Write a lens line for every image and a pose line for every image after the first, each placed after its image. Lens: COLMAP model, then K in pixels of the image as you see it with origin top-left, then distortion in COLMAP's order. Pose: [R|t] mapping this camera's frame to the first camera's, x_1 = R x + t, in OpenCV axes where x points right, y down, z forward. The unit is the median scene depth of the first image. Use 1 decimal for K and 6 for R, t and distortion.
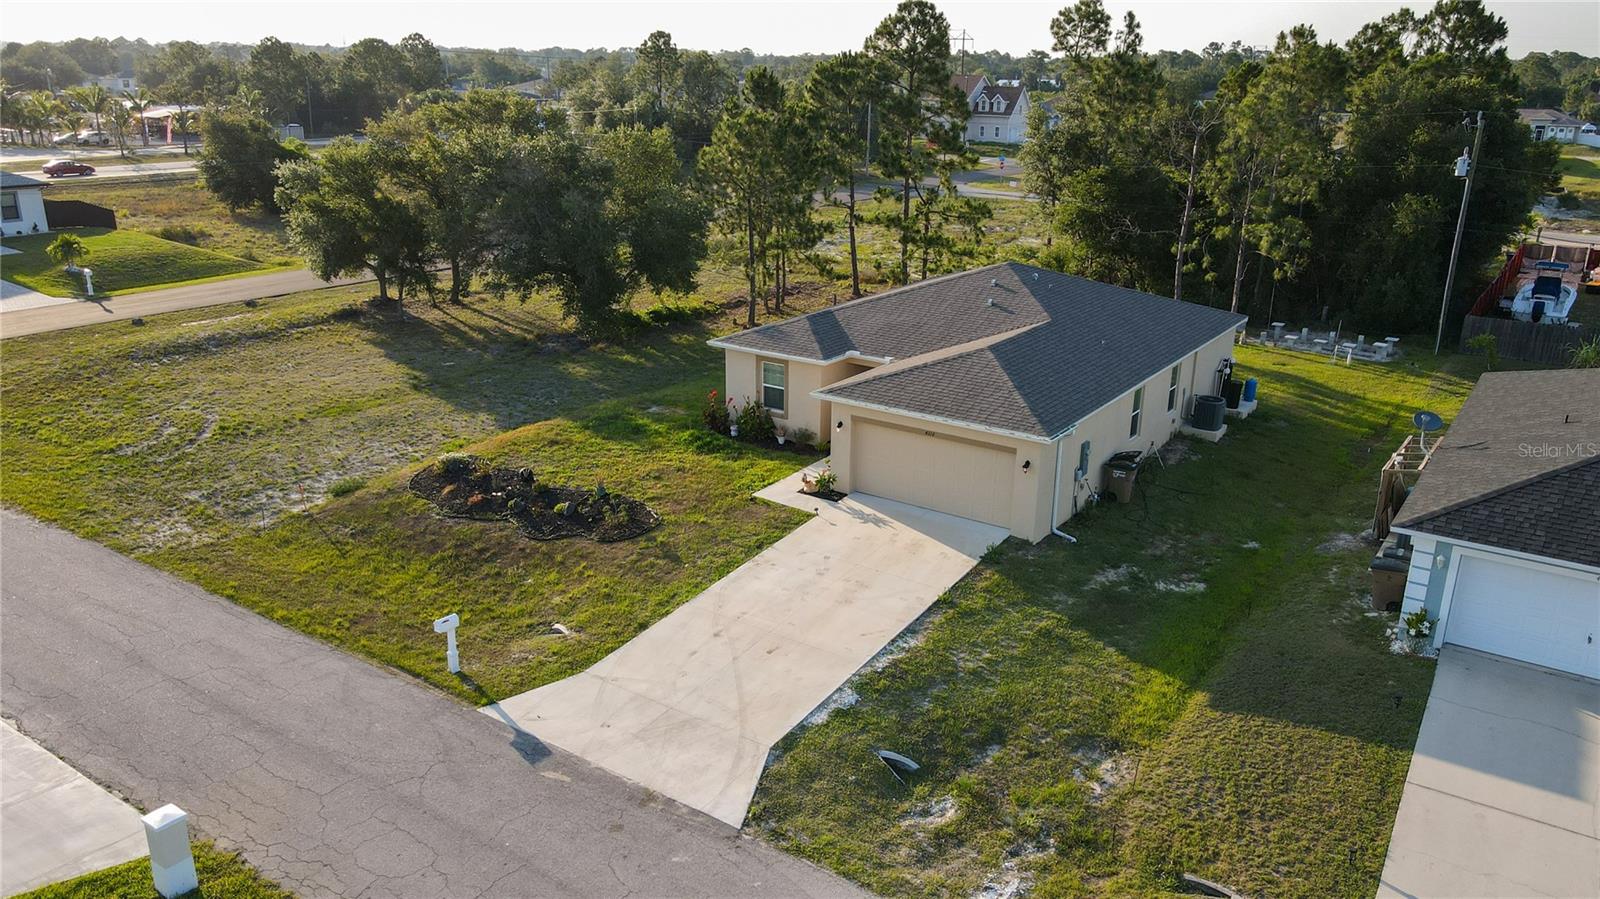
lens RADIAL K [[1167.5, 0, 813.3], [0, 1167.5, 453.1], [0, 0, 1]] dist [0.013274, 0.017056]
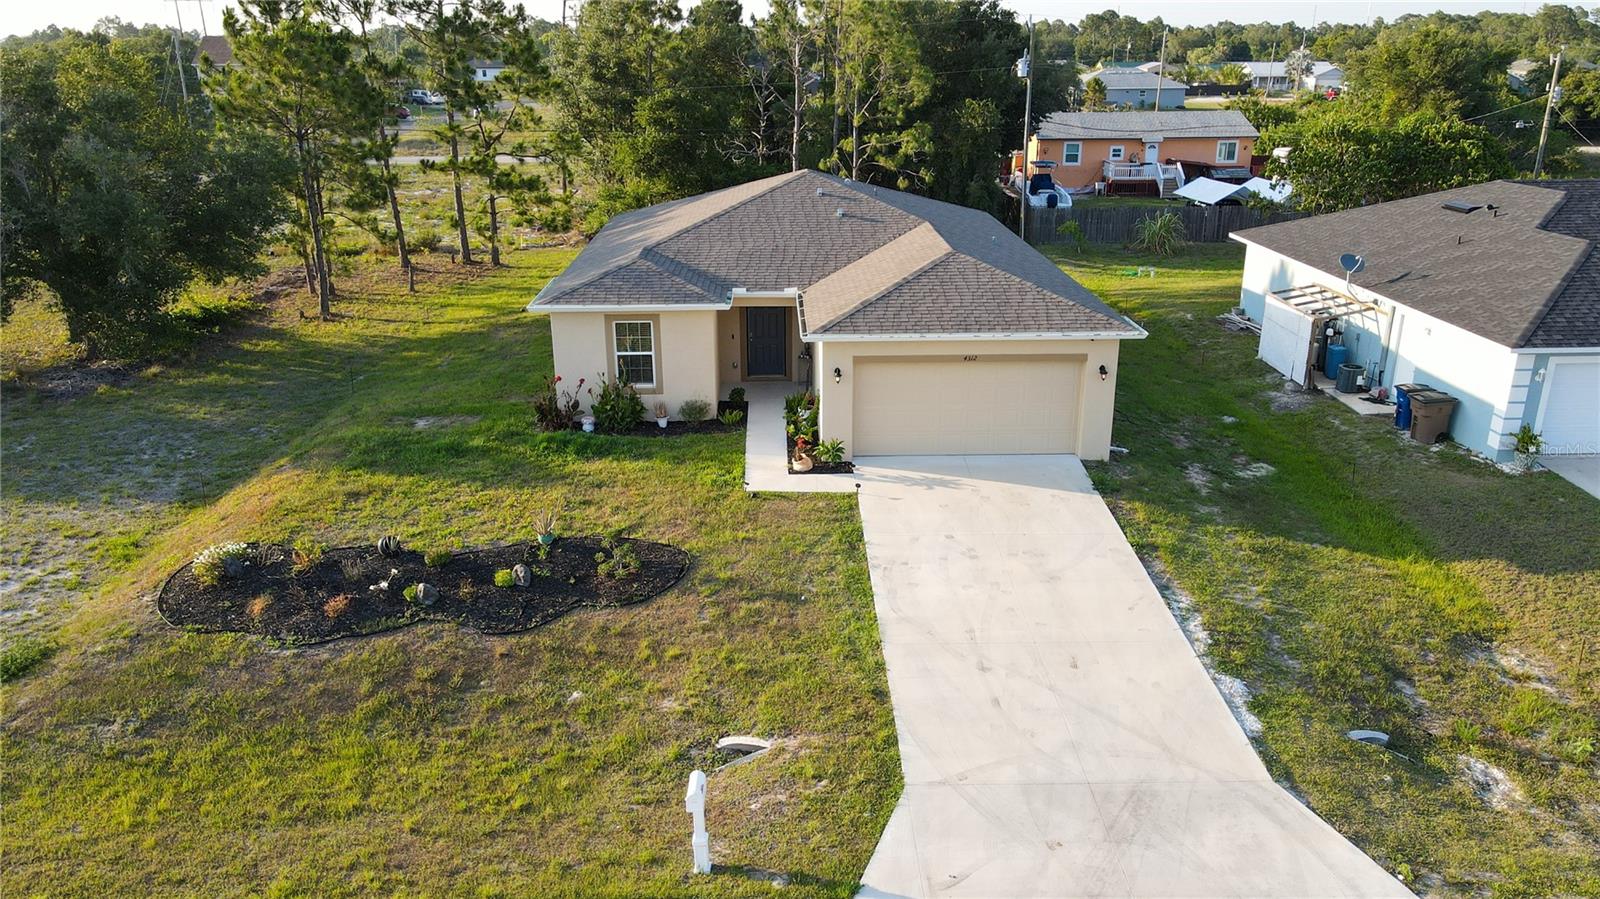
lens RADIAL K [[1167.5, 0, 798.4], [0, 1167.5, 462.7], [0, 0, 1]] dist [0.013274, 0.017056]
pose [[0.812533, -0.211698, 0.543115, -0.444278], [0.200802, 0.976347, 0.080153, -0.034464], [-0.547237, 0.043932, 0.835824, 0.410613]]
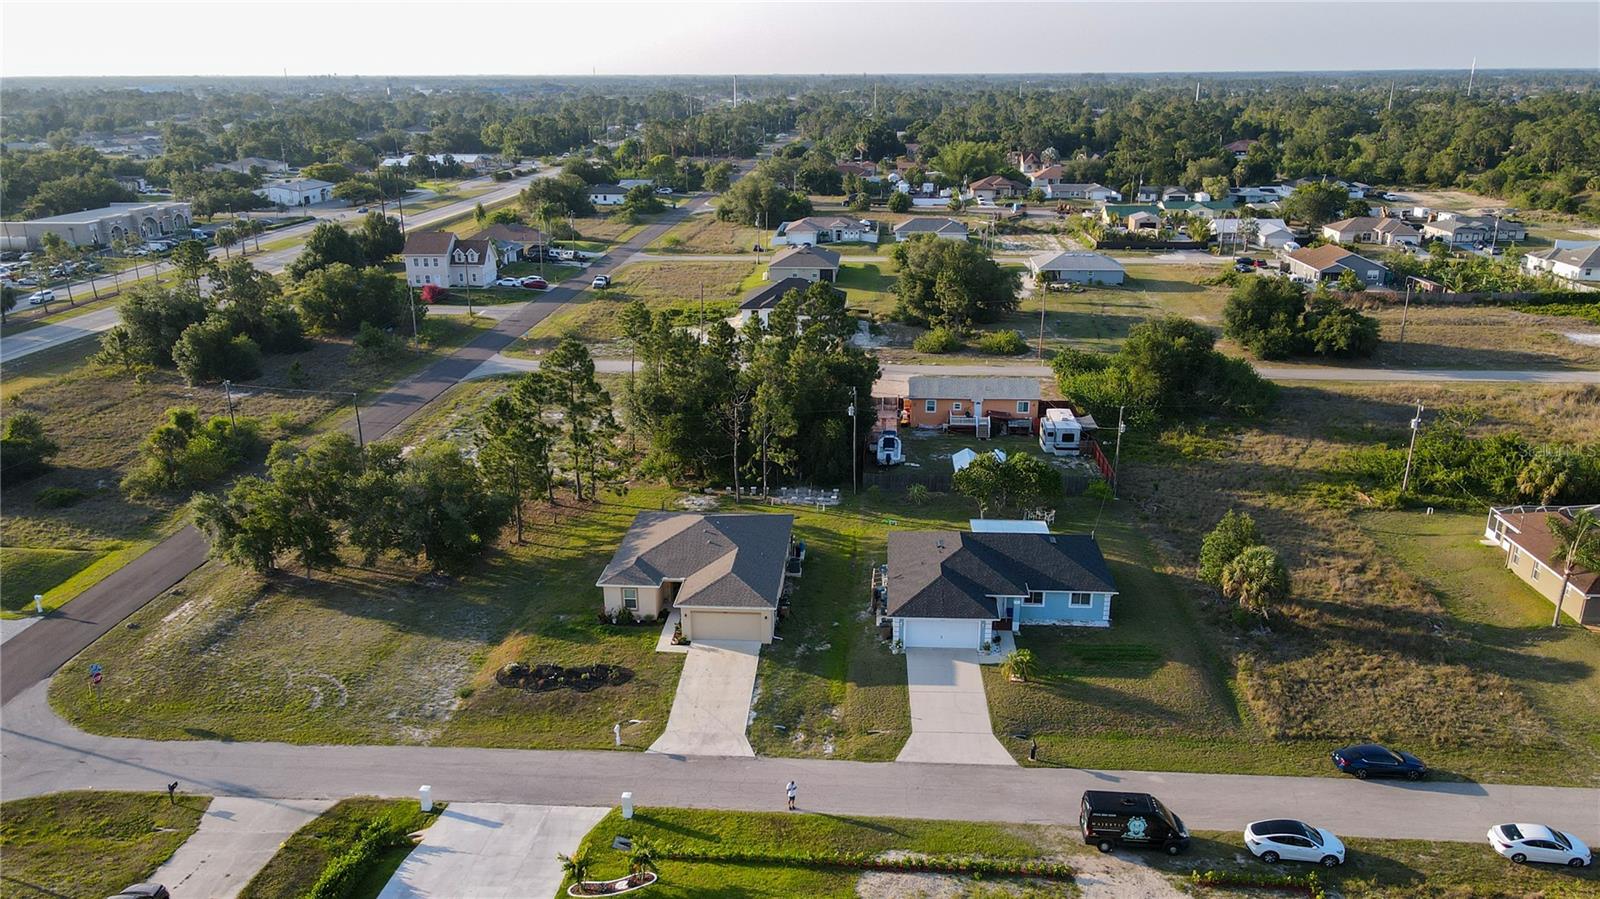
lens RADIAL K [[1167.5, 0, 810.3], [0, 1167.5, 449.2], [0, 0, 1]] dist [0.013274, 0.017056]
pose [[0.859471, -0.166003, 0.483480, -0.954686], [0.171348, 0.984642, 0.033475, -0.437191], [-0.481611, 0.054073, 0.874715, -1.419992]]
